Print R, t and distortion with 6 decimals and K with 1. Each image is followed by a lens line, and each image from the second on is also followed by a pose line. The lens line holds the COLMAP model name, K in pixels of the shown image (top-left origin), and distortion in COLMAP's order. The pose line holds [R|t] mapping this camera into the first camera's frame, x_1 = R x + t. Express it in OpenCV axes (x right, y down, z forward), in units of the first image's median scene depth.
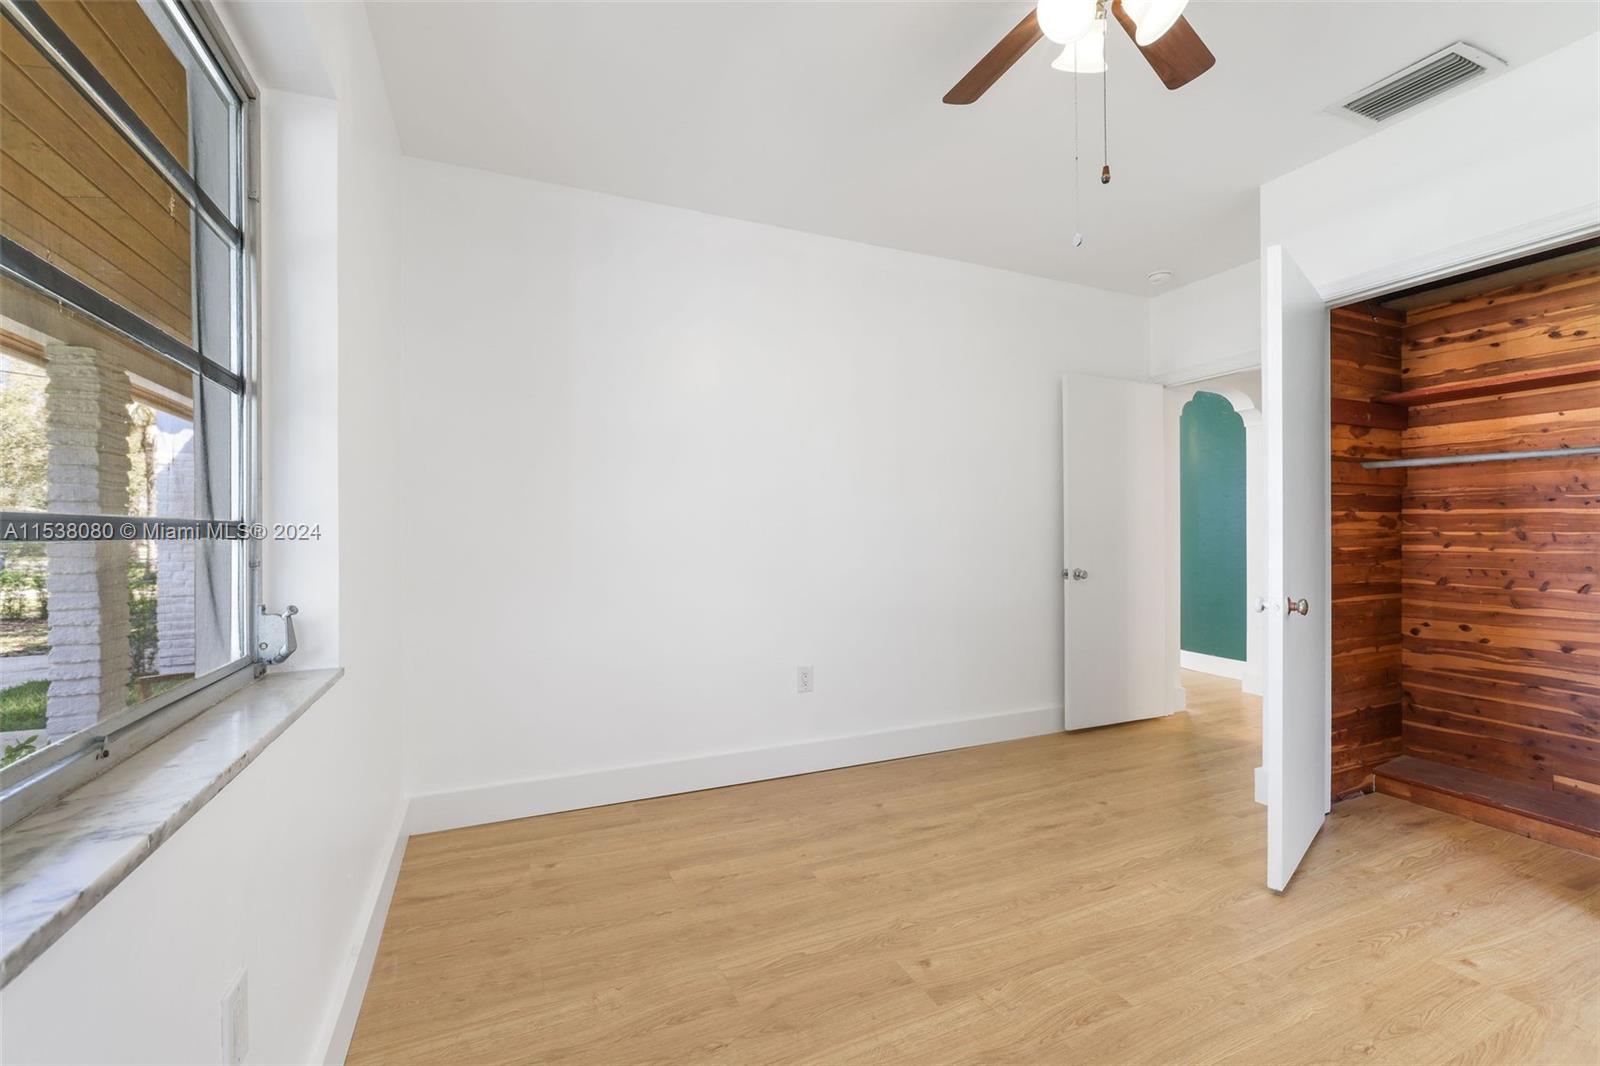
lens RADIAL K [[680.1, 0, 795.3], [0, 680.1, 529.7], [0, 0, 1]] dist [-0.030904, 0.017960]
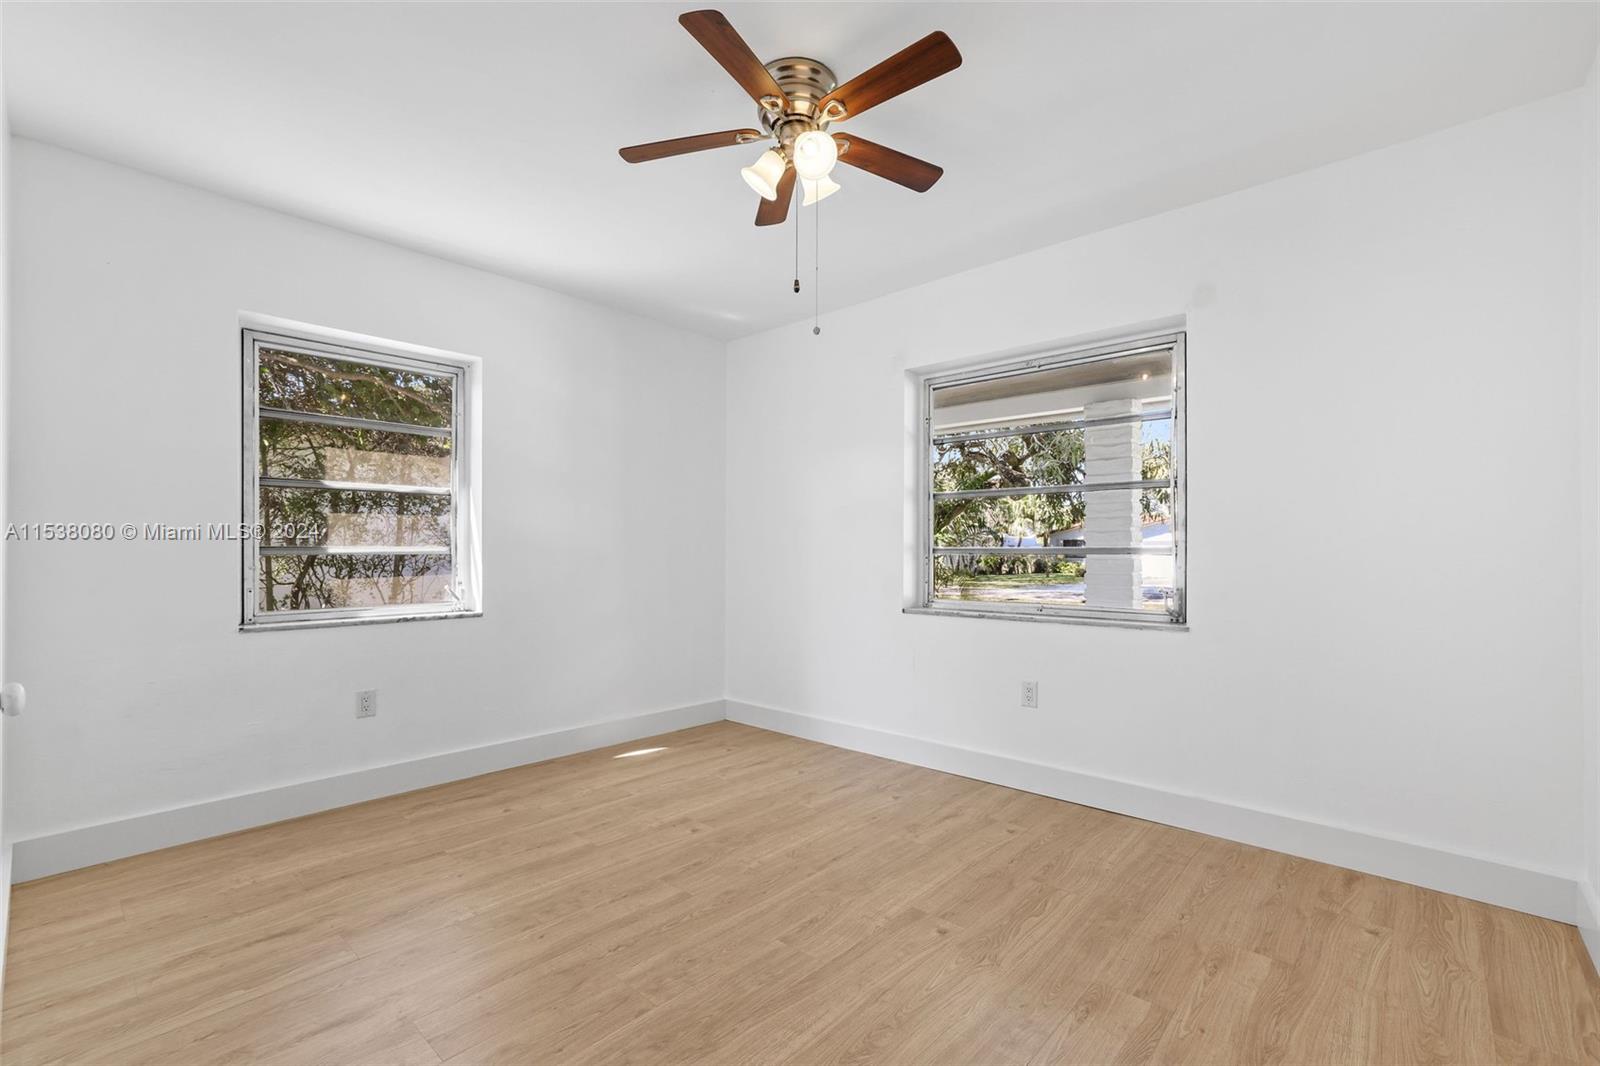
lens RADIAL K [[680.1, 0, 795.3], [0, 680.1, 529.7], [0, 0, 1]] dist [-0.030904, 0.017960]
pose [[-0.916303, -0.010063, -0.400359, 0.849136], [0.001658, 0.999580, -0.028919, -0.001886], [0.400482, -0.027162, -0.915902, 1.888154]]
